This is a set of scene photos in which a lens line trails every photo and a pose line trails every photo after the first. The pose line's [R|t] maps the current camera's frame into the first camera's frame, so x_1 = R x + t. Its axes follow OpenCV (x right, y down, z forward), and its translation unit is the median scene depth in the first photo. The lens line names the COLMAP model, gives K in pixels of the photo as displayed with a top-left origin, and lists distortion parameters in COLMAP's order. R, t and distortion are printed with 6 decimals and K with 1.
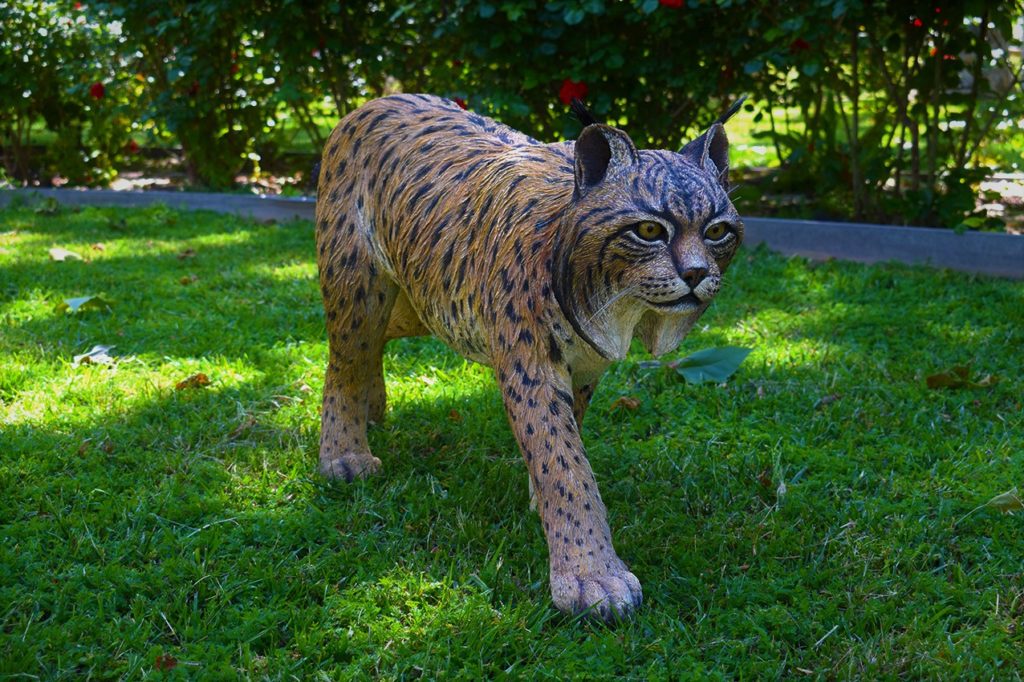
lens RADIAL K [[1674.9, 0, 513.2], [0, 1674.9, 343.1], [0, 0, 1]] dist [-0.055459, 0.000000]
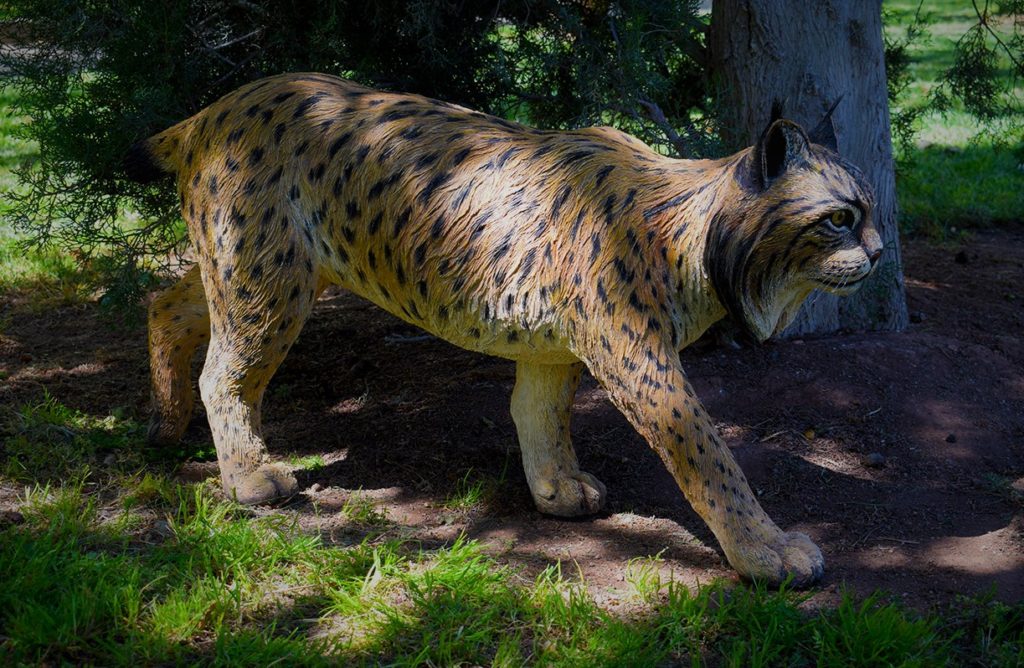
lens RADIAL K [[1690.7, 0, 513.1], [0, 1690.7, 341.4], [0, 0, 1]] dist [-0.011336, 0.000000]
pose [[0.805624, -0.102407, 0.583509, -0.702173], [0.074962, 0.994651, 0.071067, -0.077465], [-0.587665, -0.013512, 0.808991, 0.225006]]
